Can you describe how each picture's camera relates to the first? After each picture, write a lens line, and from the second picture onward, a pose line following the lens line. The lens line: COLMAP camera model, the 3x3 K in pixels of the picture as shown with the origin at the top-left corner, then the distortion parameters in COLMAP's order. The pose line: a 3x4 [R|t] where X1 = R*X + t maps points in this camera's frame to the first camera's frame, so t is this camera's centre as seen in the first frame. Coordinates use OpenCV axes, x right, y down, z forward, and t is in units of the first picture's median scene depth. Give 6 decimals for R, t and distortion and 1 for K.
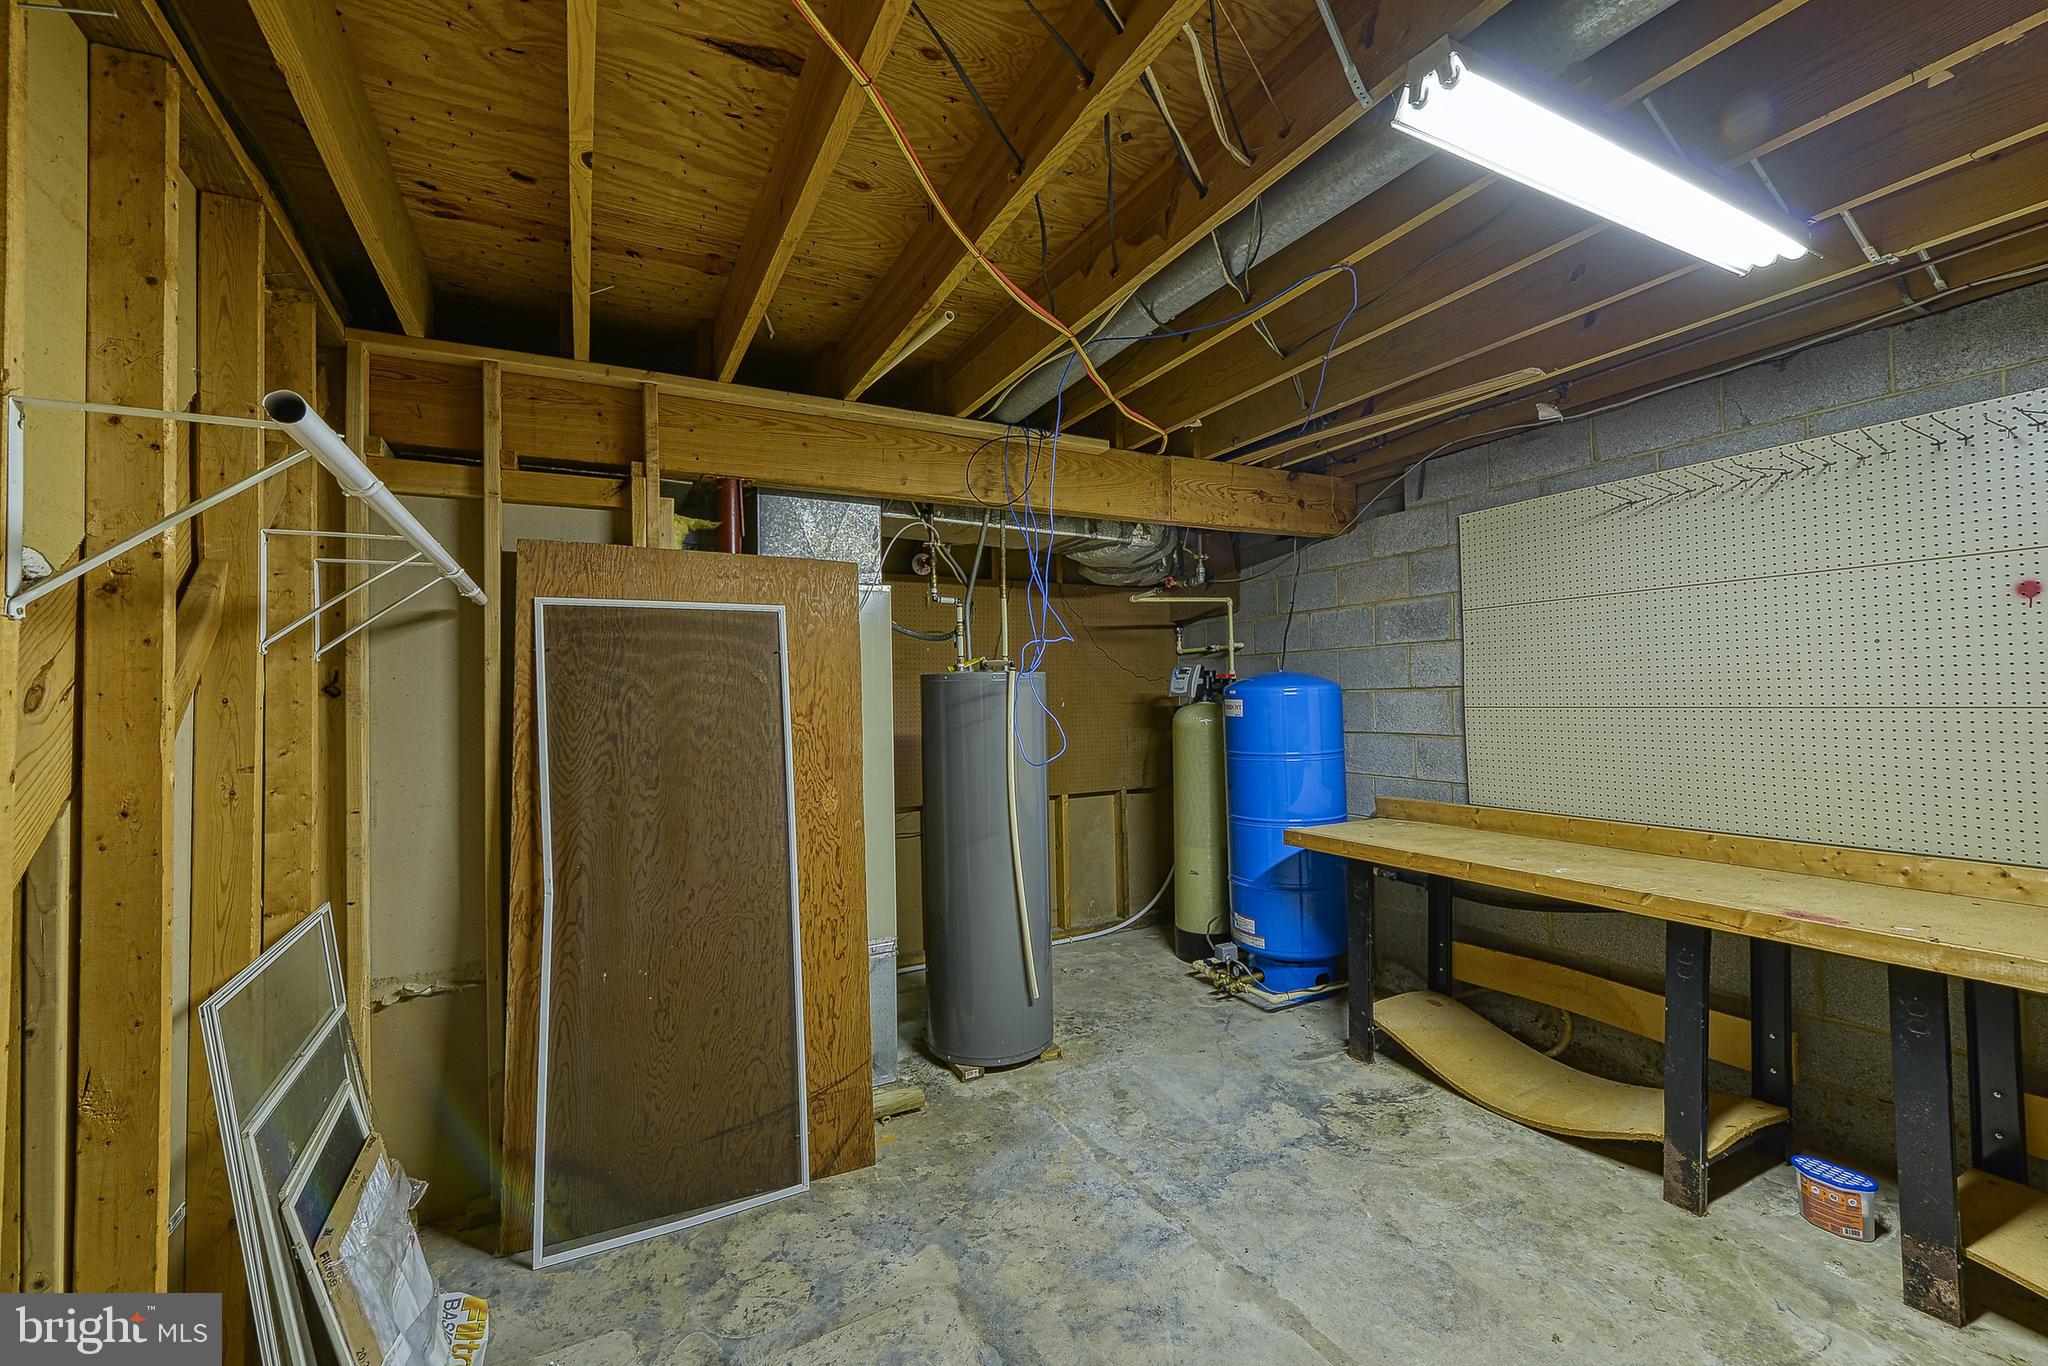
lens RADIAL K [[846.6, 0, 1028.1], [0, 846.6, 677.3], [0, 0, 1]] dist [0.002774, -0.000155]
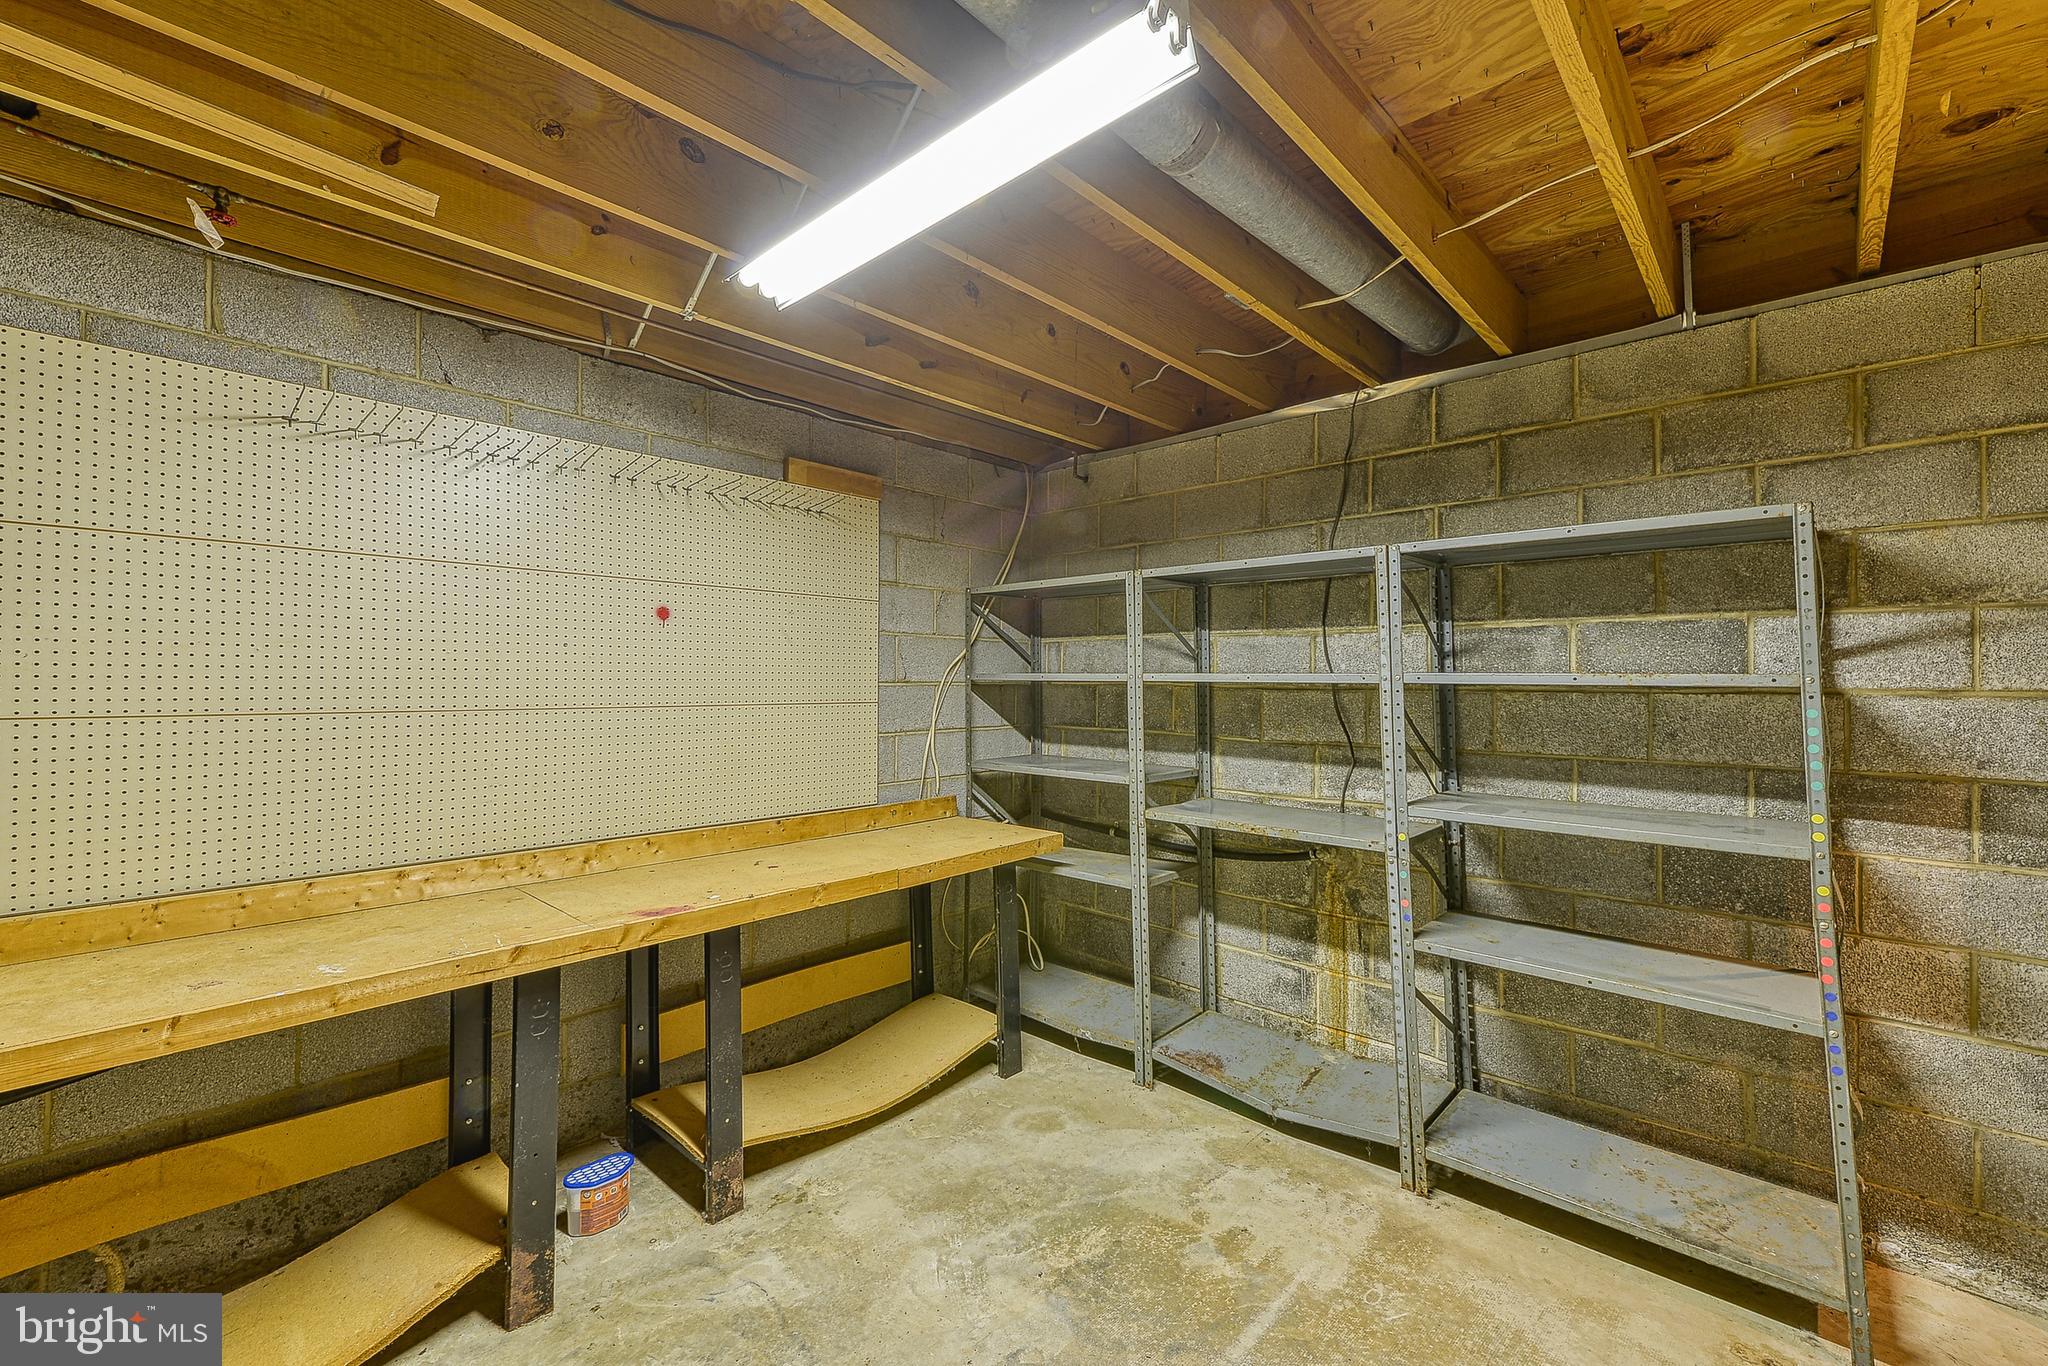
lens RADIAL K [[846.6, 0, 1028.1], [0, 846.6, 677.3], [0, 0, 1]] dist [0.002774, -0.000155]
pose [[-0.334341, 0.026689, 0.942074, -0.164829], [-0.017976, 0.999237, -0.034688, 0.021920], [-0.942281, -0.028533, -0.333606, 0.770249]]
